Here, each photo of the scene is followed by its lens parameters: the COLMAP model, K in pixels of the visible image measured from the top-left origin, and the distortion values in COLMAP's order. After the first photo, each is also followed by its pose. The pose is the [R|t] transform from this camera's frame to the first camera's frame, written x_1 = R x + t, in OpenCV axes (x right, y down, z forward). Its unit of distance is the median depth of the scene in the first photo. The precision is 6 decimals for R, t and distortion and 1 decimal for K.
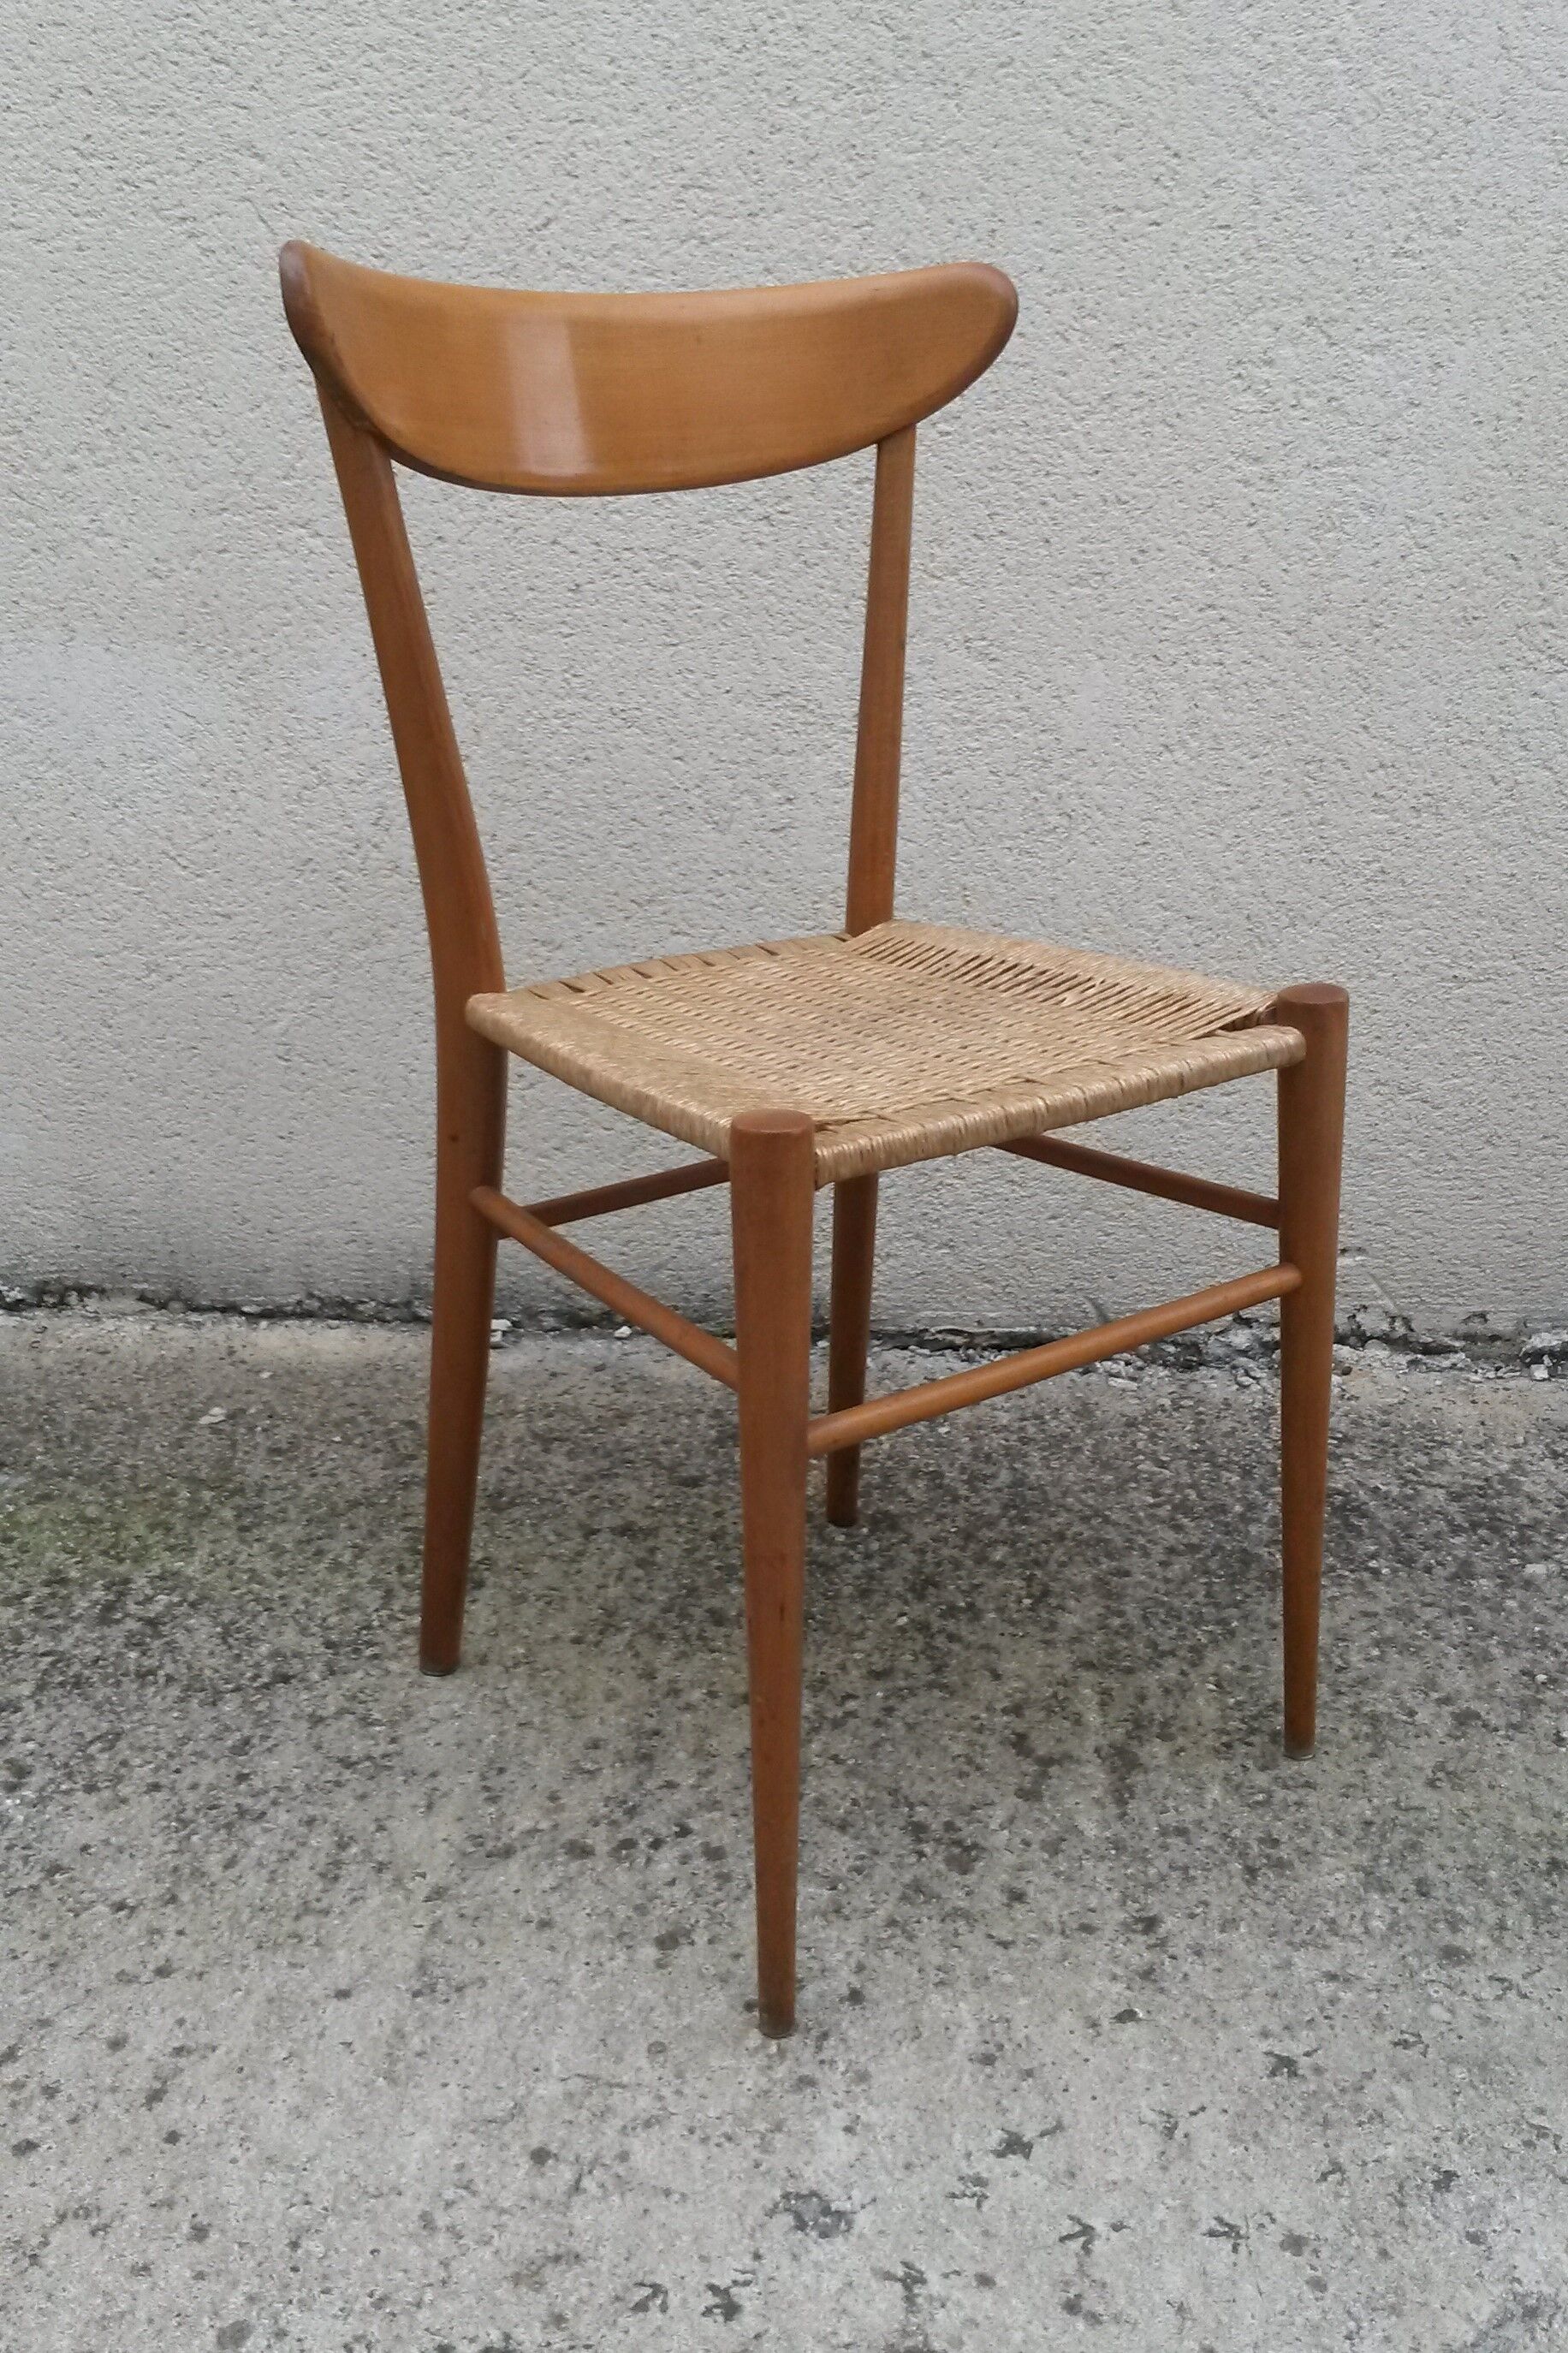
lens RADIAL K [[2264.4, 0, 762.7], [0, 2264.4, 1161.3], [0, 0, 1]] dist [0.042888, 0.000000]
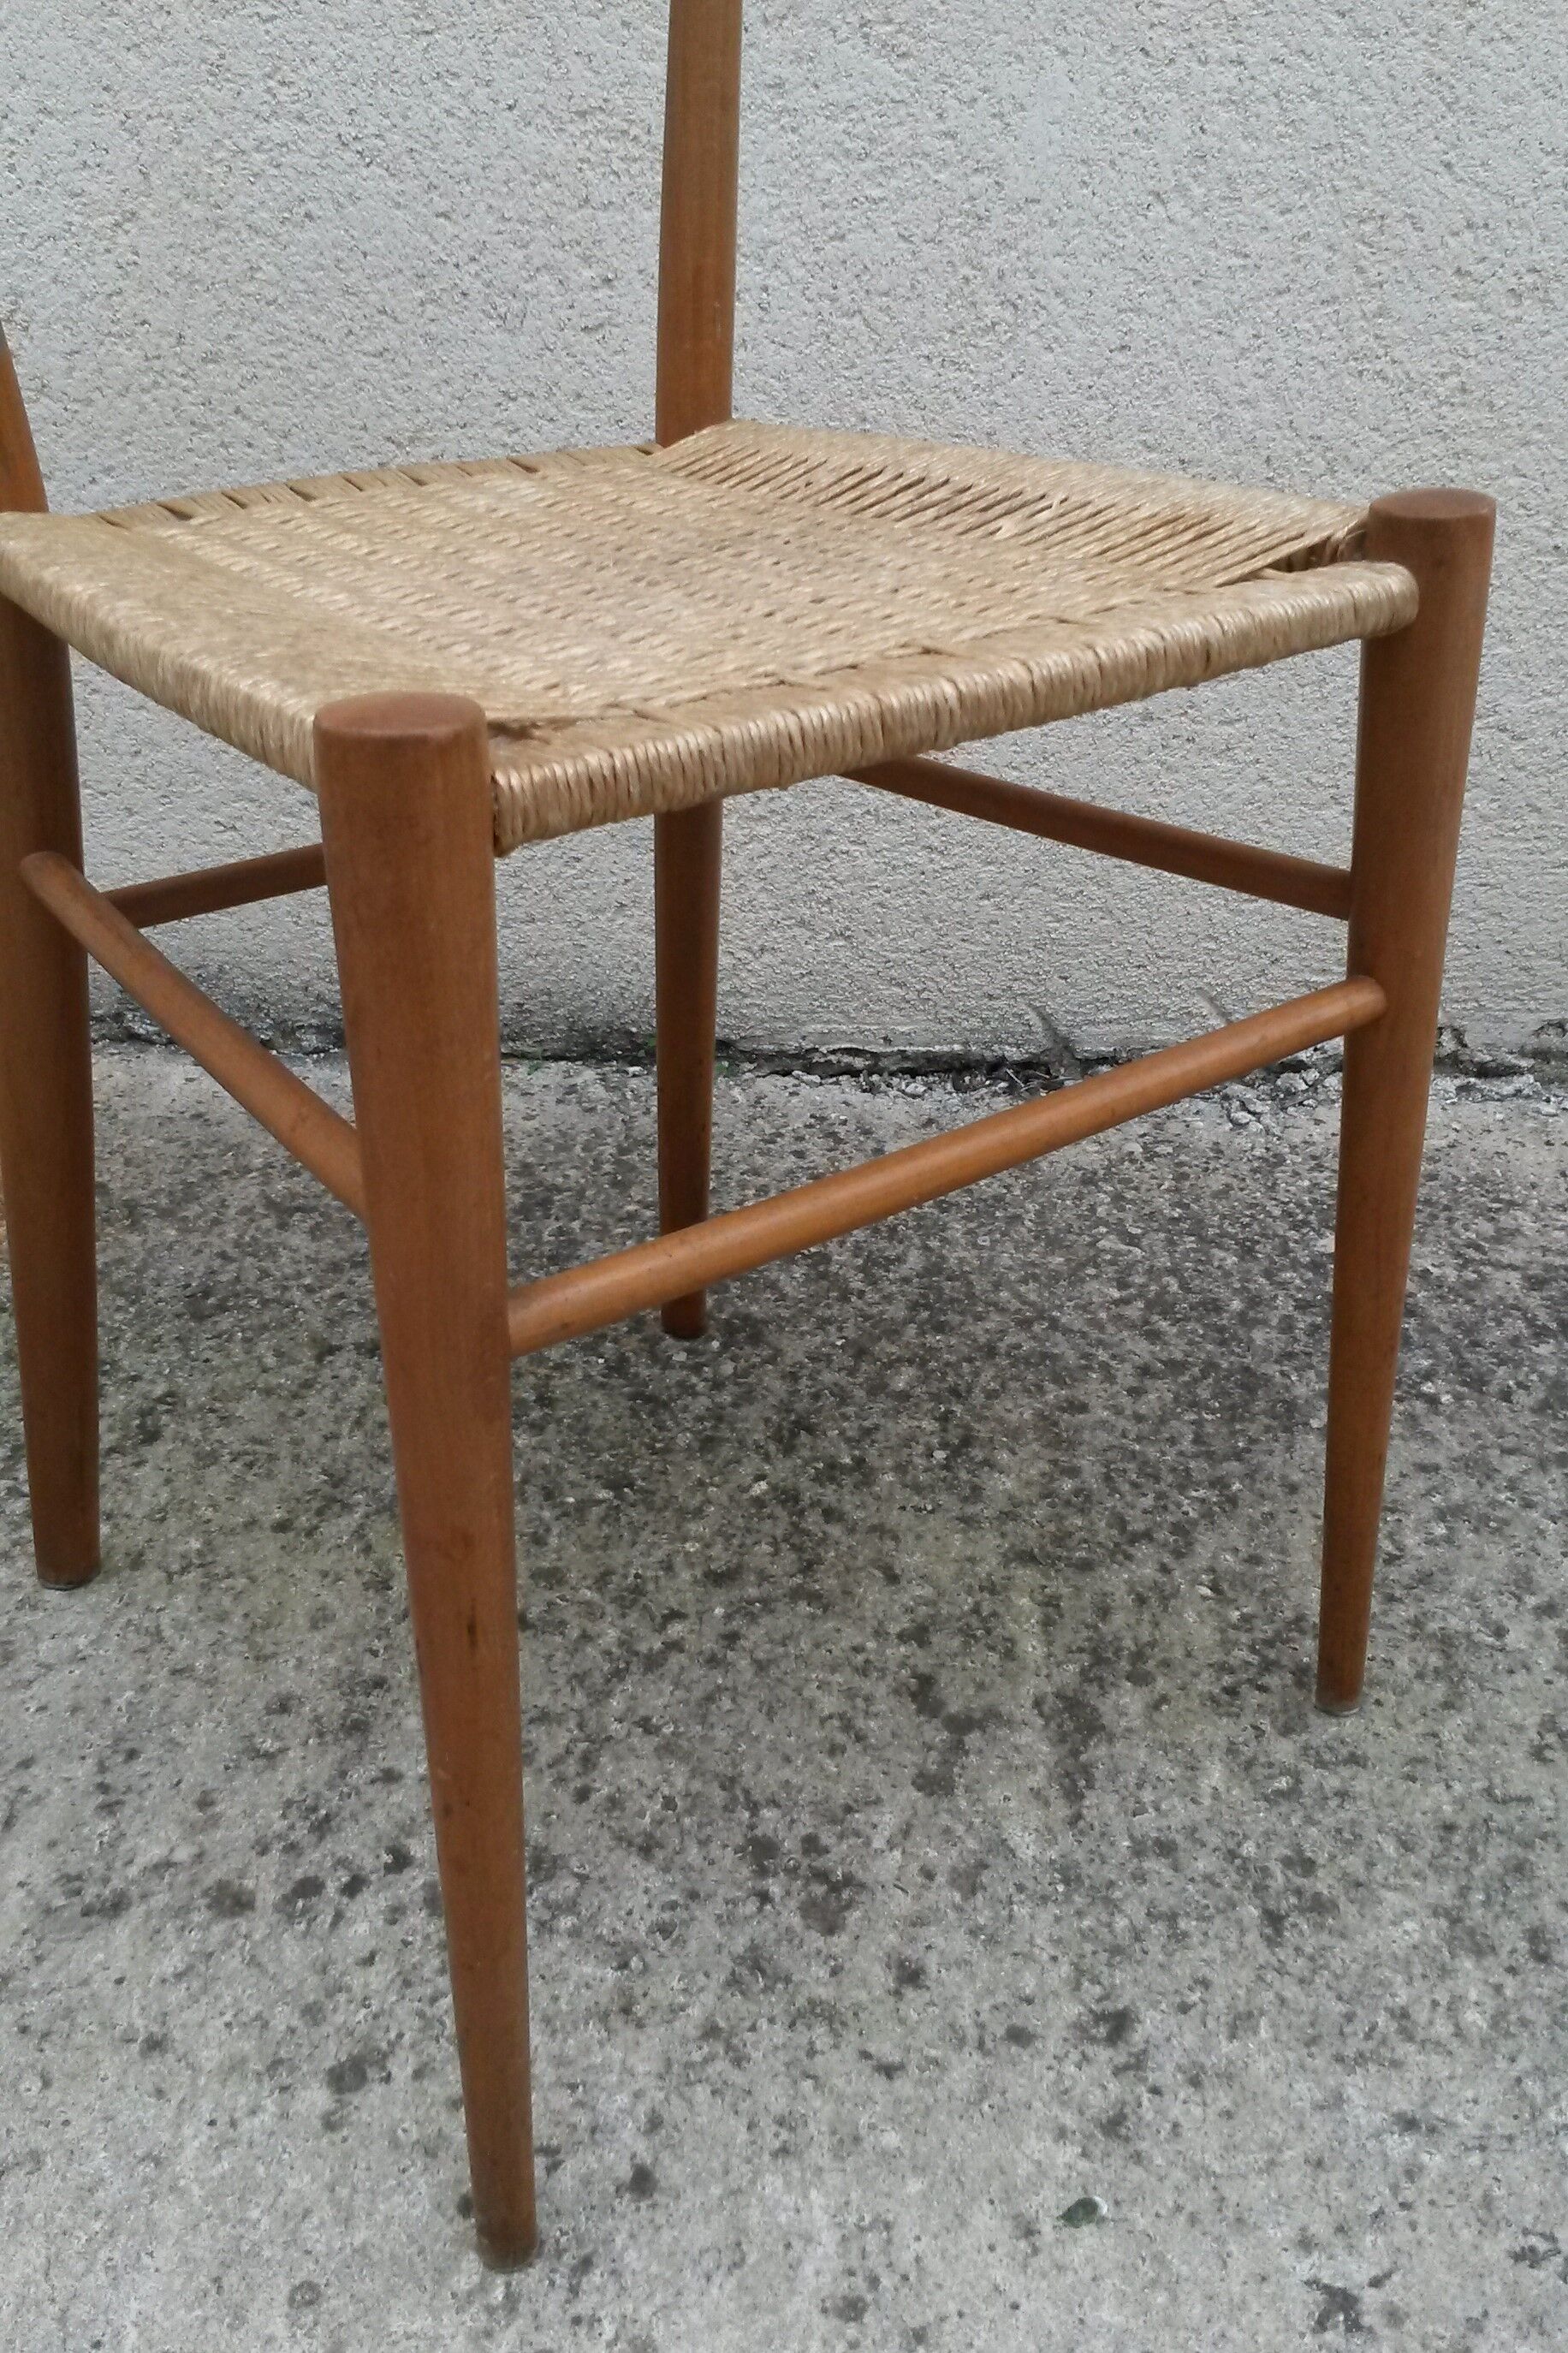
lens RADIAL K [[2264.4, 0, 779.6], [0, 2264.4, 1158.7], [0, 0, 1]] dist [0.042888, 0.000000]
pose [[0.999481, -0.008821, 0.030986, 0.049289], [0.004292, 0.989671, 0.143296, 0.004625], [-0.031930, -0.143089, 0.989195, 0.345733]]
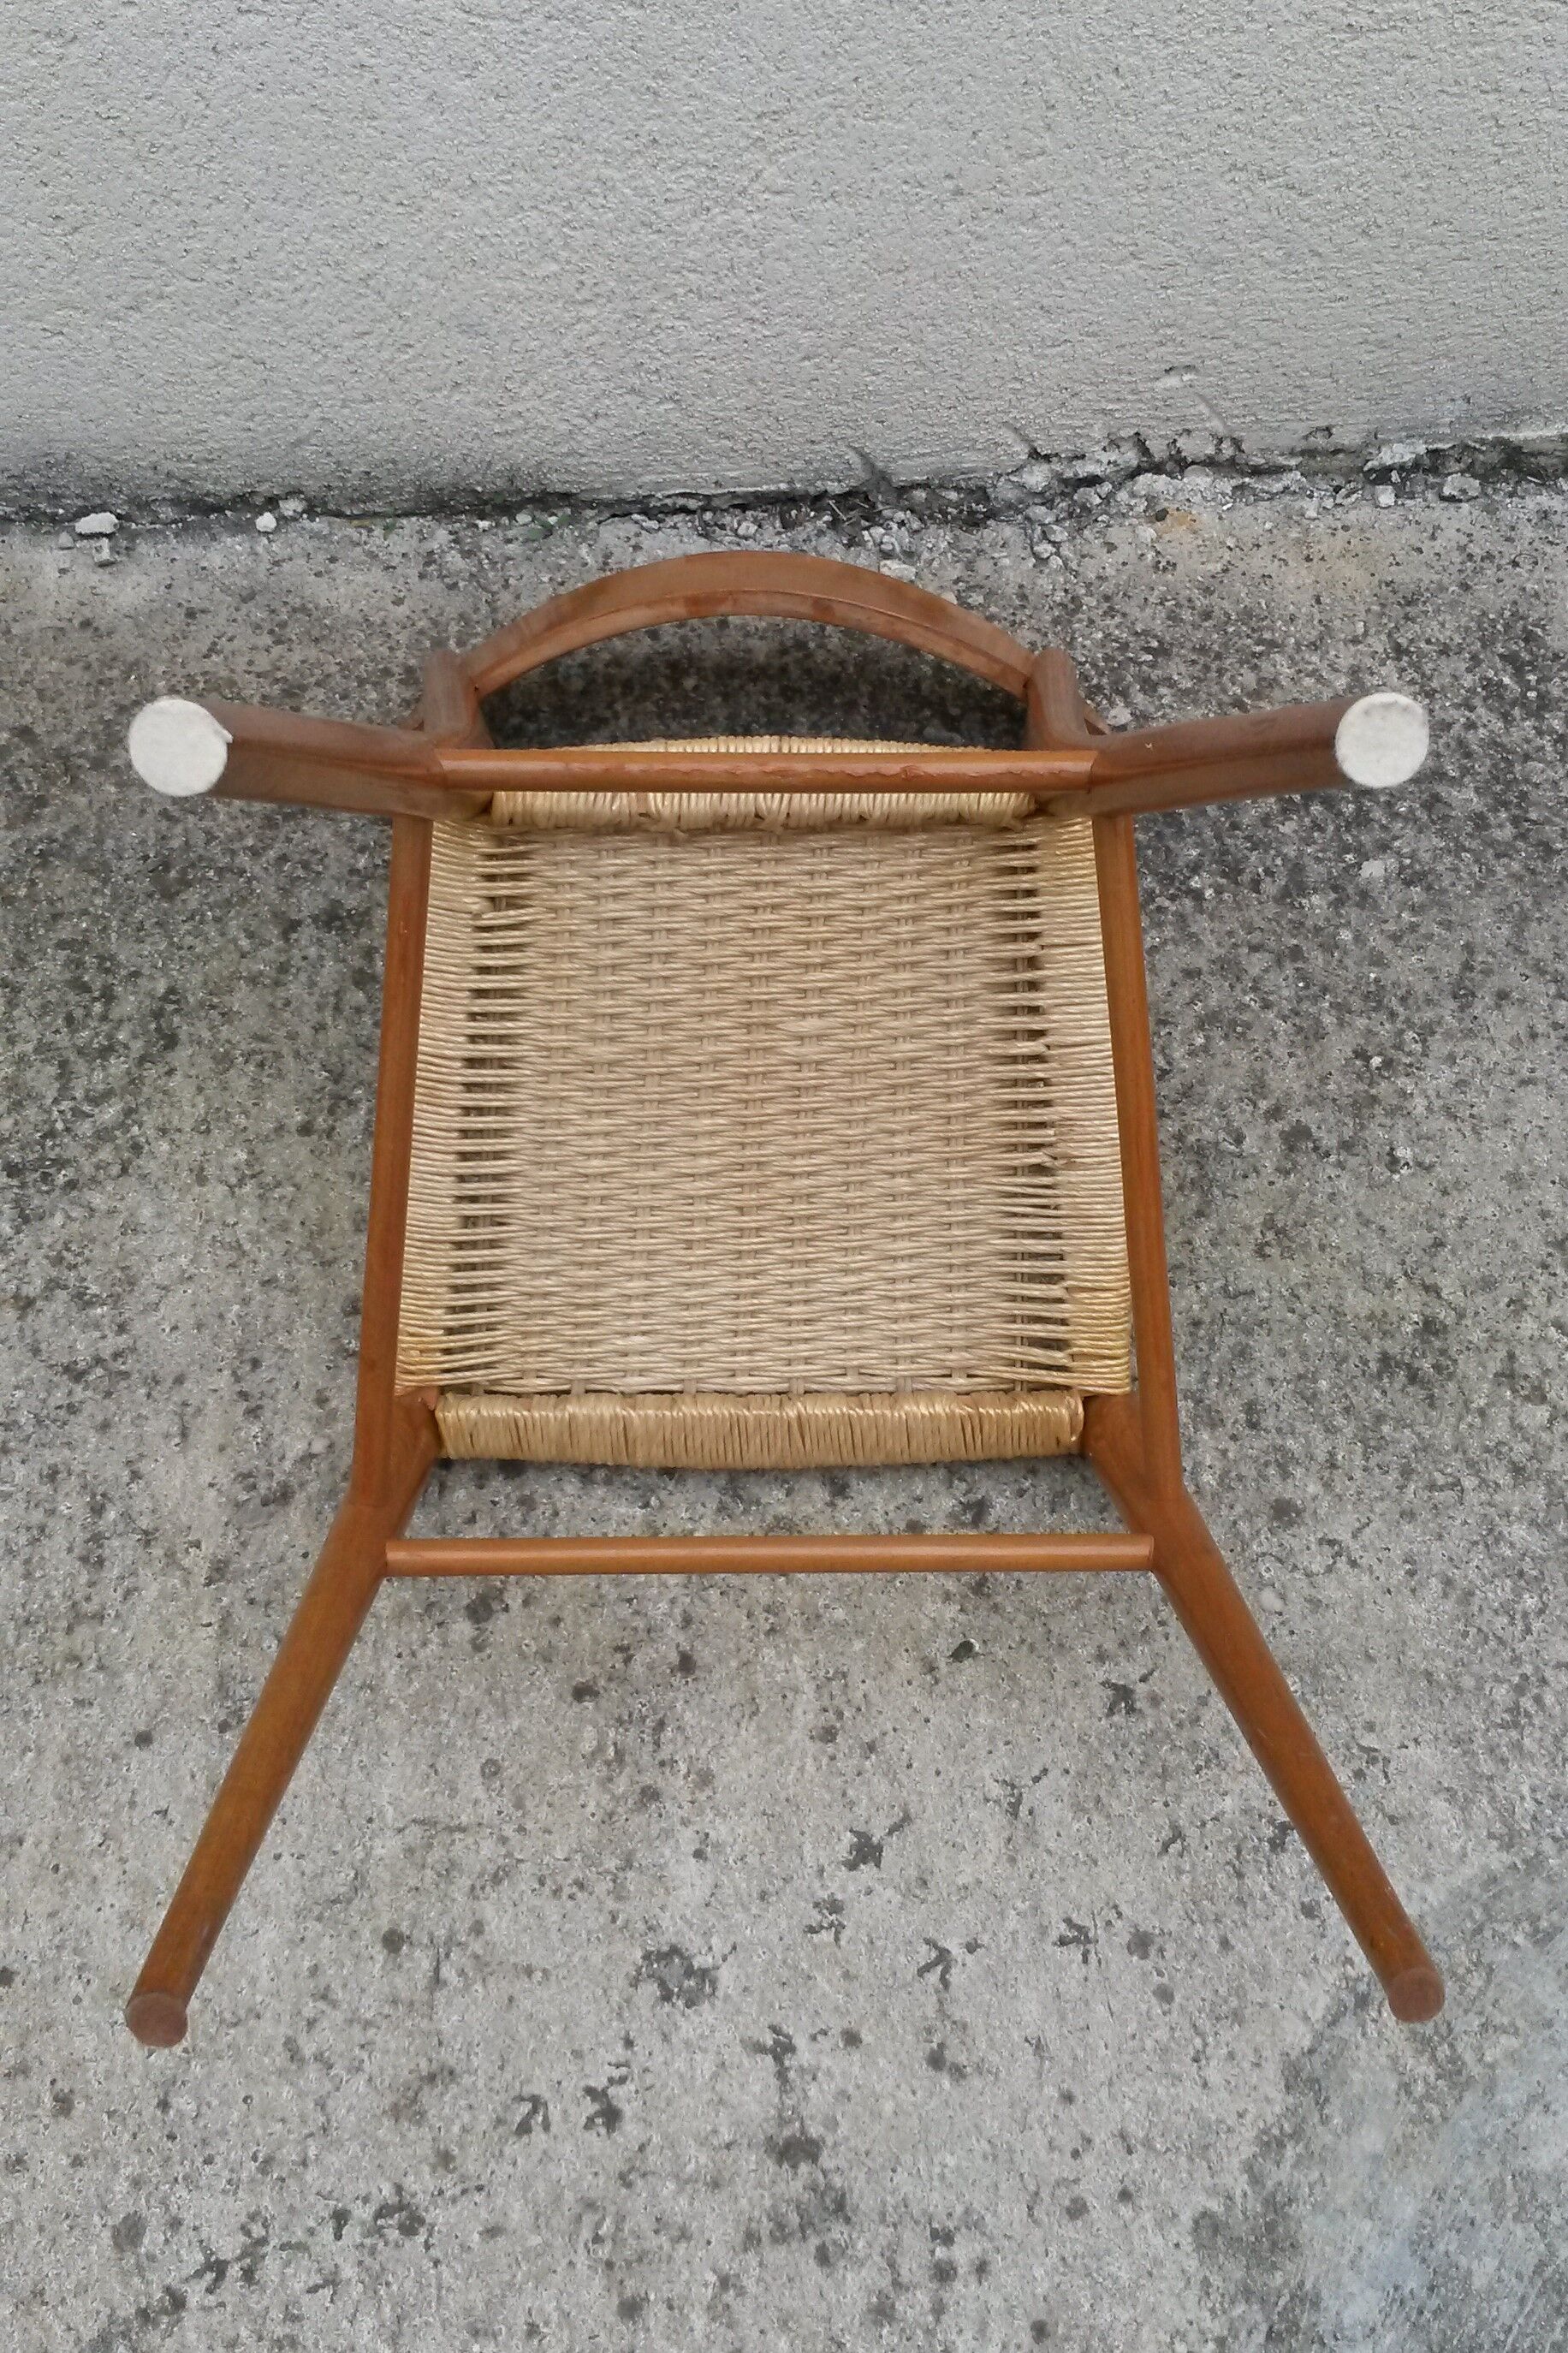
lens RADIAL K [[2264.4, 0, 772.0], [0, 2264.4, 1144.7], [0, 0, 1]] dist [0.042888, 0.000000]
pose [[0.986937, -0.128062, 0.097749, 0.008702], [0.039575, 0.780866, 0.623444, -0.324067], [-0.156169, -0.611431, 0.775734, 0.309274]]
